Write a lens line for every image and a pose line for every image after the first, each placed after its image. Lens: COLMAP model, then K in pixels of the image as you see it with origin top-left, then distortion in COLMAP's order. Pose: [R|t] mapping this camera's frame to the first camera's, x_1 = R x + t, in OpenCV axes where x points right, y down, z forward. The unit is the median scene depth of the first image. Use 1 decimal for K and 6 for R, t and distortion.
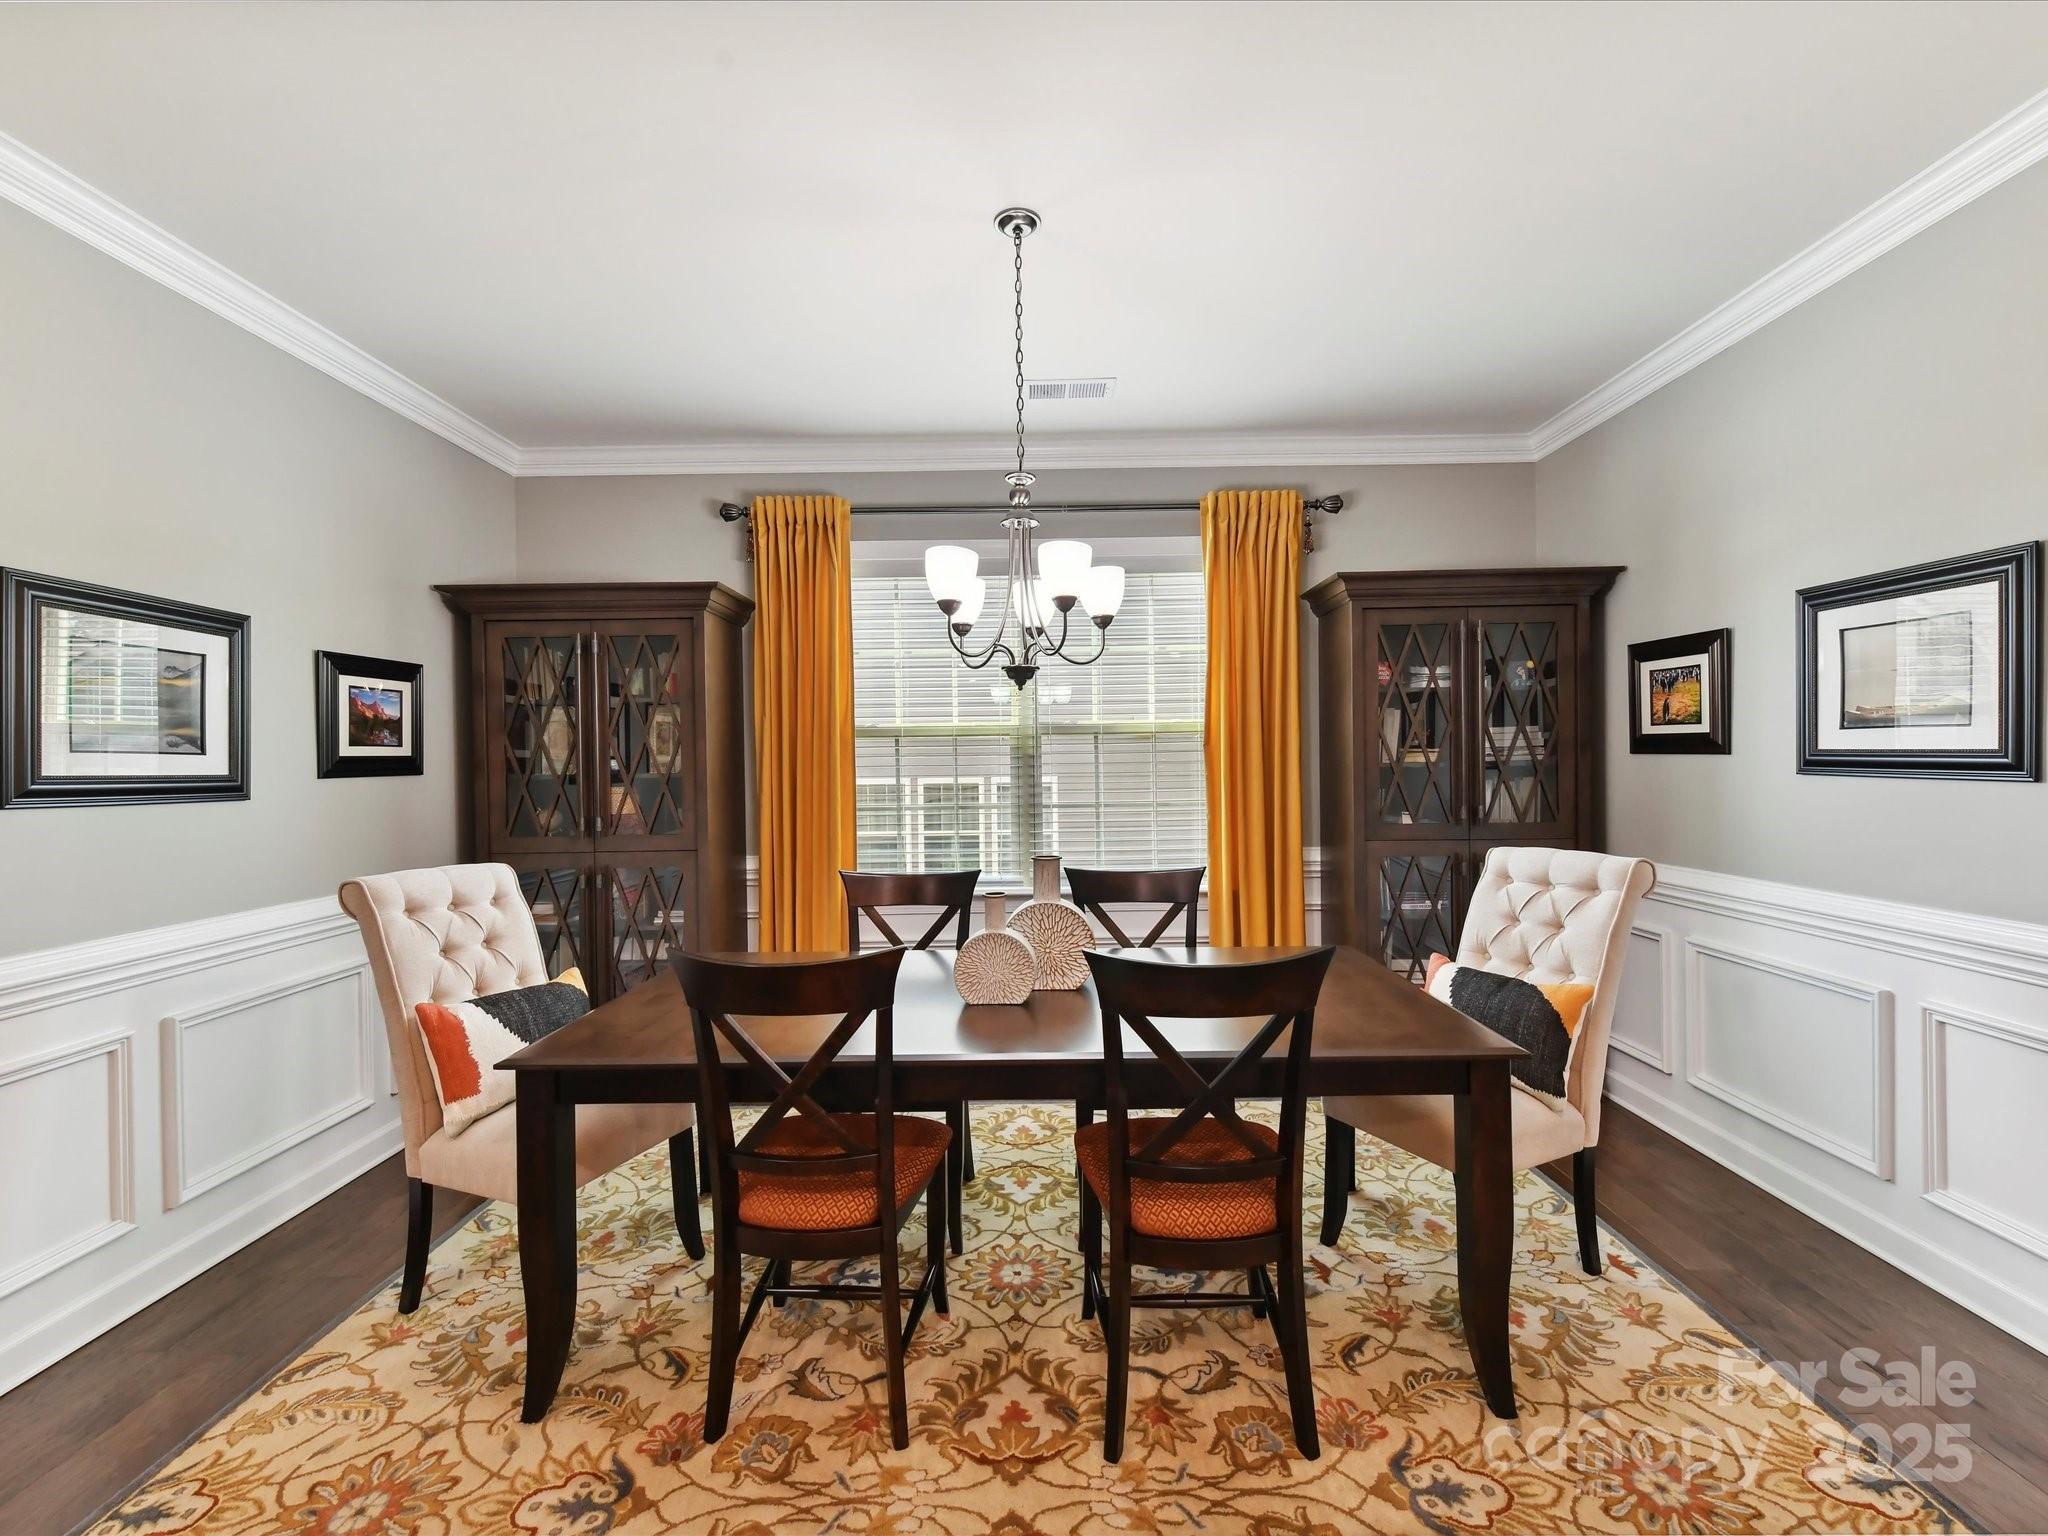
lens RADIAL K [[912.9, 0, 1028.3], [0, 912.9, 770.1], [0, 0, 1]] dist [0.012121, -0.000160]
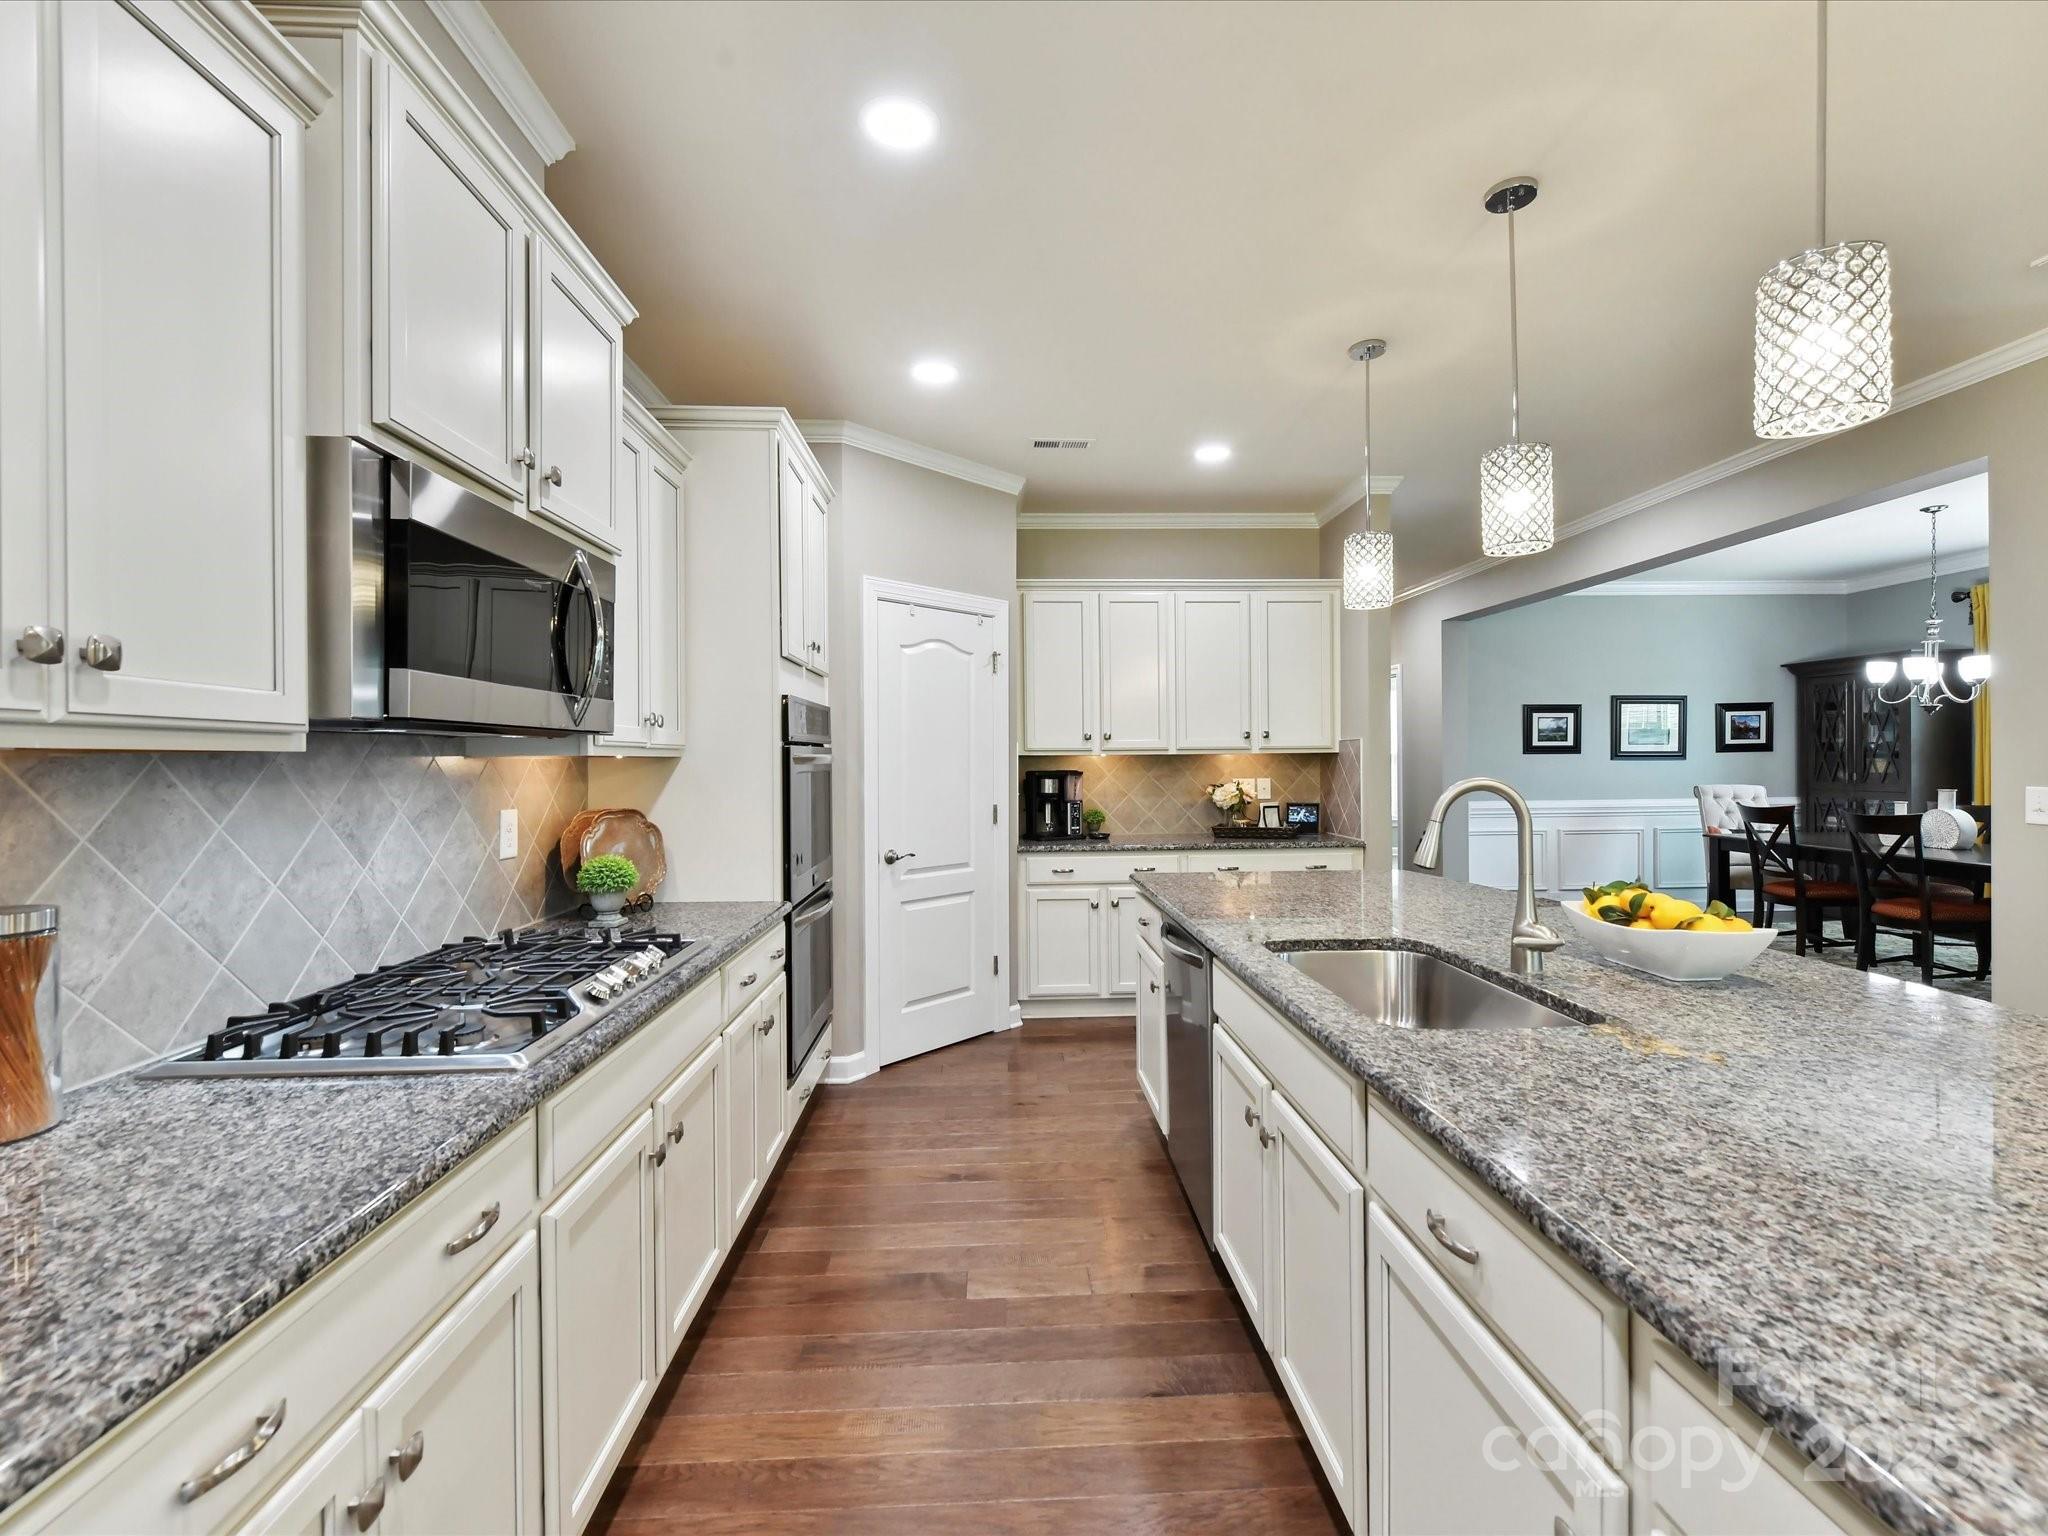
lens RADIAL K [[912.9, 0, 1032.2], [0, 912.9, 766.5], [0, 0, 1]] dist [0.012121, -0.000160]
pose [[0.035688, 0.014861, -0.999252, 1.665031], [-0.000908, 0.999890, 0.014838, 0.010971], [0.999363, 0.000378, 0.035697, -0.971231]]
